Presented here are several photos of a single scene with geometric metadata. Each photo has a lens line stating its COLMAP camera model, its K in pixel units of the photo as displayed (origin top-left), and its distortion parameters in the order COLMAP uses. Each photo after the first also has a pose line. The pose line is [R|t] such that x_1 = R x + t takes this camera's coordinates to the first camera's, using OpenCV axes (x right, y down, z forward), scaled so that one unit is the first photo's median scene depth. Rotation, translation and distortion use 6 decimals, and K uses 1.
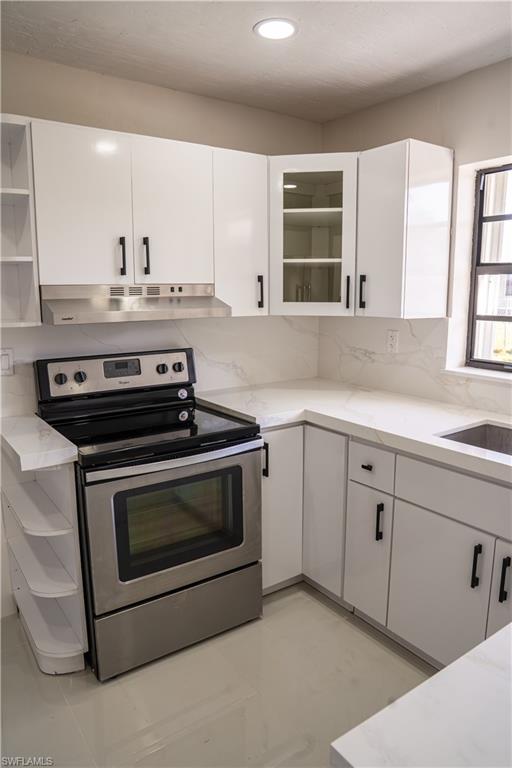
lens RADIAL K [[537.0, 0, 256.4], [0, 537.0, 385.6], [0, 0, 1]] dist [-0.093453, 0.053042]
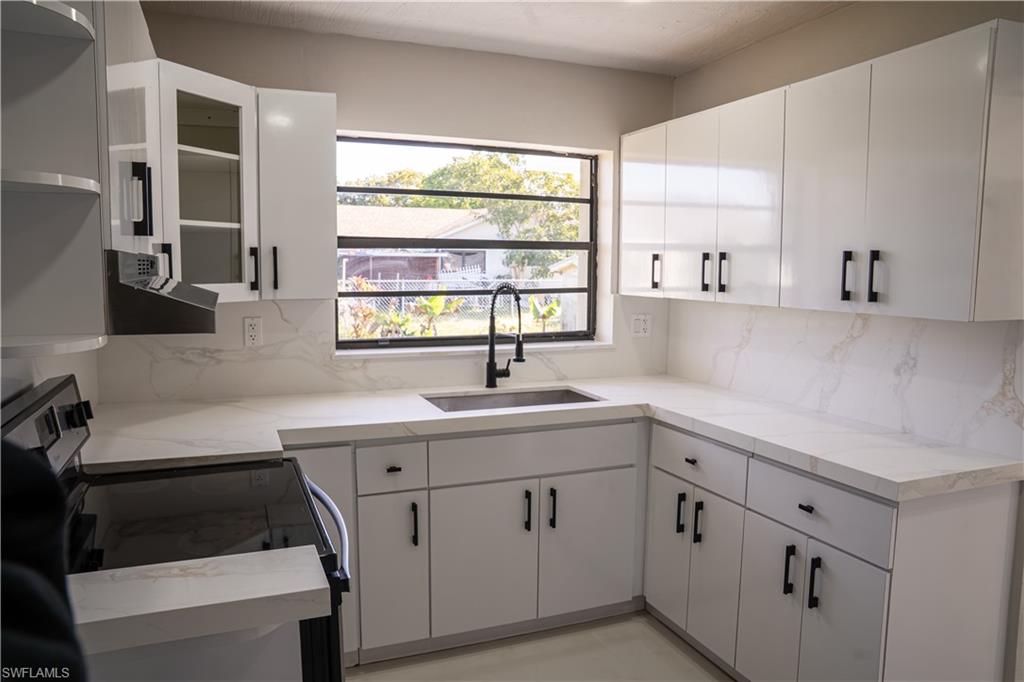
lens RADIAL K [[716.0, 0, 513.4], [0, 716.0, 338.0], [0, 0, 1]] dist [-0.093453, 0.053042]
pose [[0.230725, -0.094052, 0.968463, -0.742533], [0.165418, 0.984620, 0.056212, -0.078194], [-0.958855, 0.147232, 0.242734, 0.443854]]
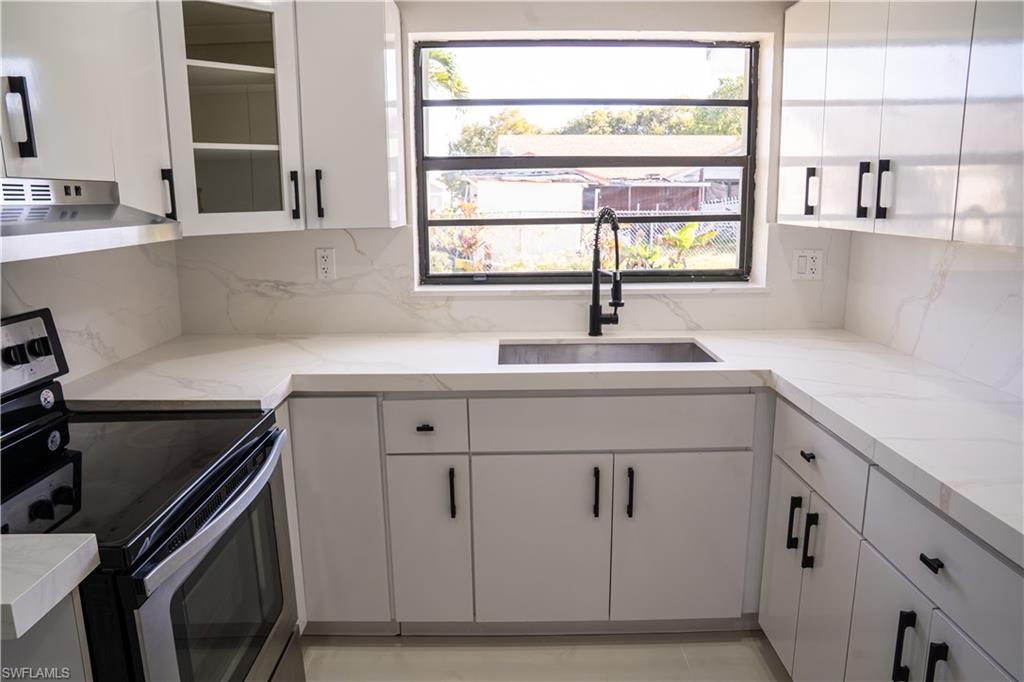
lens RADIAL K [[716.0, 0, 508.5], [0, 716.0, 335.8], [0, 0, 1]] dist [-0.093453, 0.053042]
pose [[0.577917, -0.159902, 0.800277, -0.438855], [0.155379, 0.984238, 0.084452, -0.034024], [-0.801167, 0.075540, 0.593654, 0.272859]]
